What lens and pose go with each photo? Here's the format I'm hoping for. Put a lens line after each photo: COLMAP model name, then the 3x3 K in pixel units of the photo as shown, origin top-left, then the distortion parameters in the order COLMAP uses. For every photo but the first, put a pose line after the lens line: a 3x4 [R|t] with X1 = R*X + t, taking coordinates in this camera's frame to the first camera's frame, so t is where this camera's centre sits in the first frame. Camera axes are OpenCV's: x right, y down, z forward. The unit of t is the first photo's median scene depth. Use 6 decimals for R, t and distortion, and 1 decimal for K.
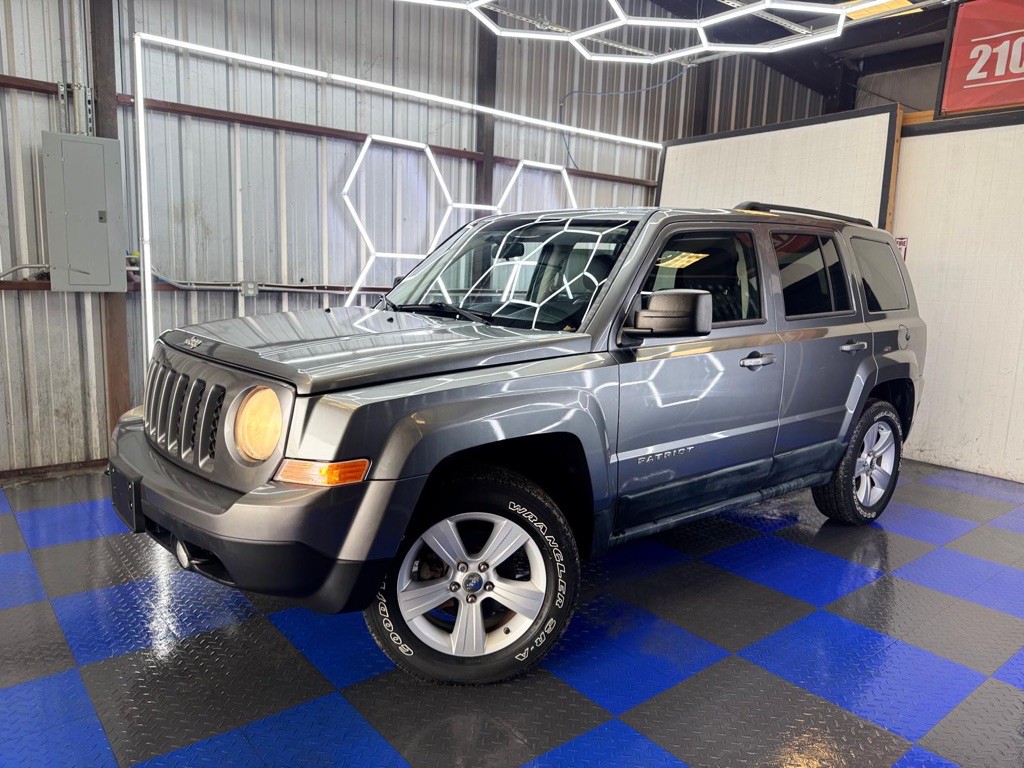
lens RADIAL K [[722.3, 0, 514.0], [0, 722.3, 381.5], [0, 0, 1]] dist [0.033900, -0.027562]
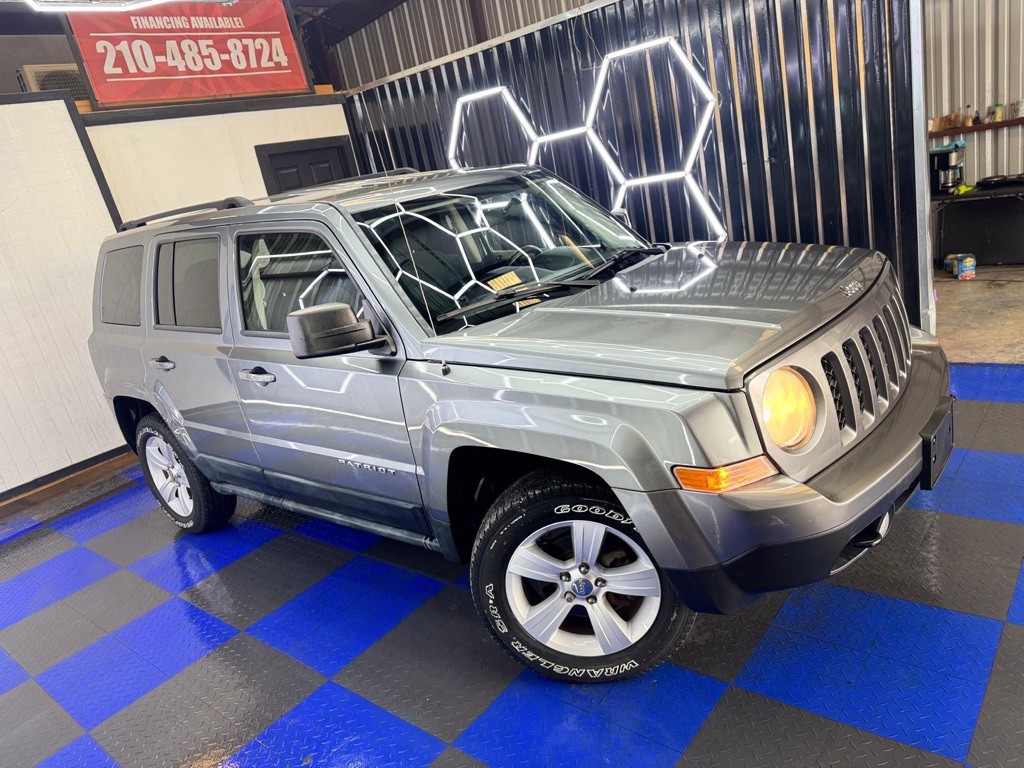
lens RADIAL K [[722.3, 0, 514.1], [0, 722.3, 379.0], [0, 0, 1]] dist [0.033900, -0.027562]
pose [[-0.184007, -0.286728, 0.940175, -0.648984], [0.331021, 0.882557, 0.333943, -0.206258], [-0.925509, 0.372665, -0.067483, 0.776301]]
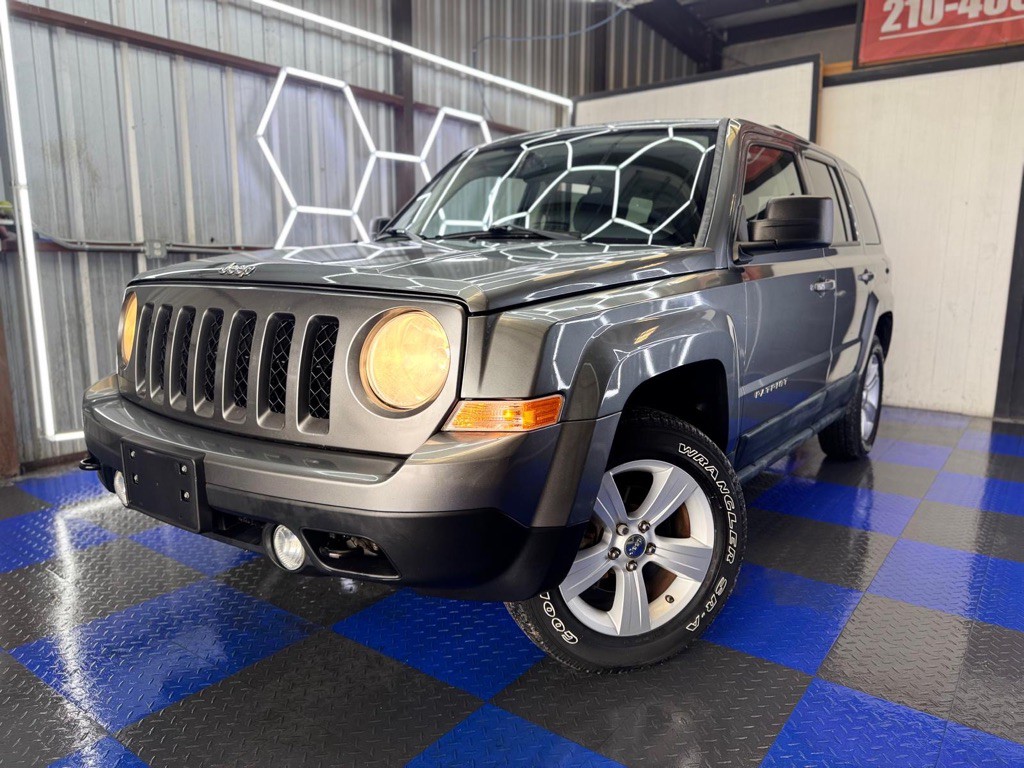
lens RADIAL K [[728.8, 0, 515.3], [0, 728.8, 389.3], [0, 0, 1]] dist [-0.001905, 0.004133]
pose [[0.969954, -0.071678, 0.232489, -0.184984], [0.066189, 0.997315, 0.031334, 0.032332], [-0.234111, -0.015005, 0.972094, 0.114536]]
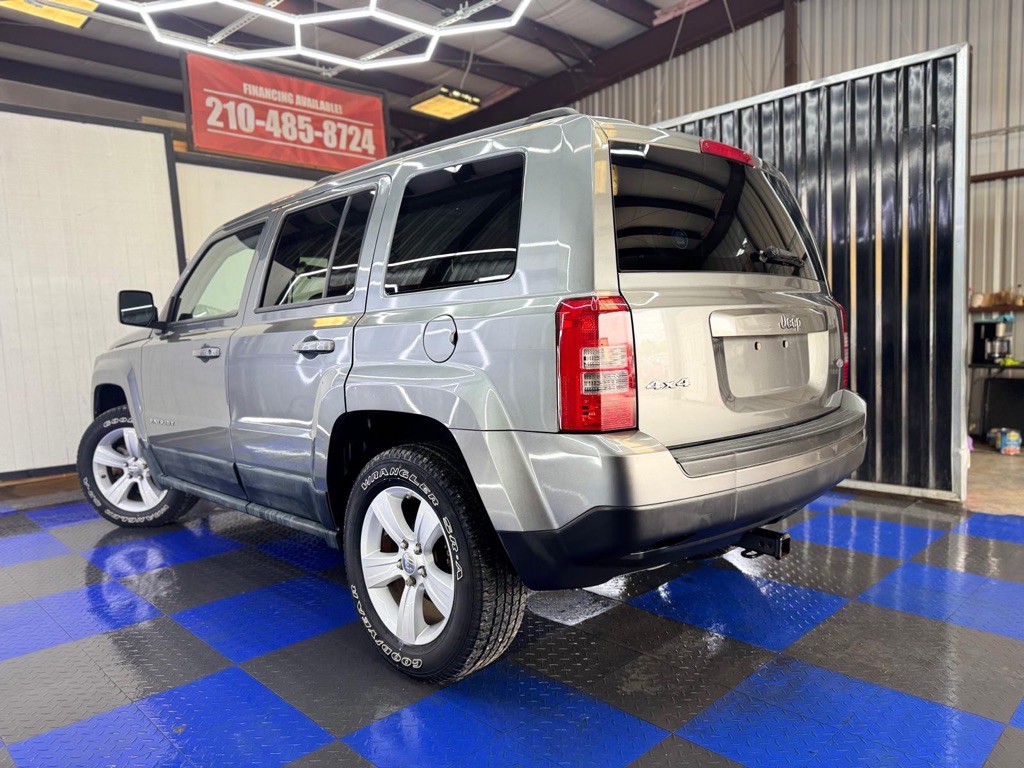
lens RADIAL K [[722.3, 0, 518.5], [0, 722.3, 380.4], [0, 0, 1]] dist [0.033900, -0.027562]
pose [[-0.095911, -0.104336, 0.989907, -0.659754], [0.176864, 0.976880, 0.120100, -0.081869], [-0.979551, 0.186598, -0.075240, 0.765543]]
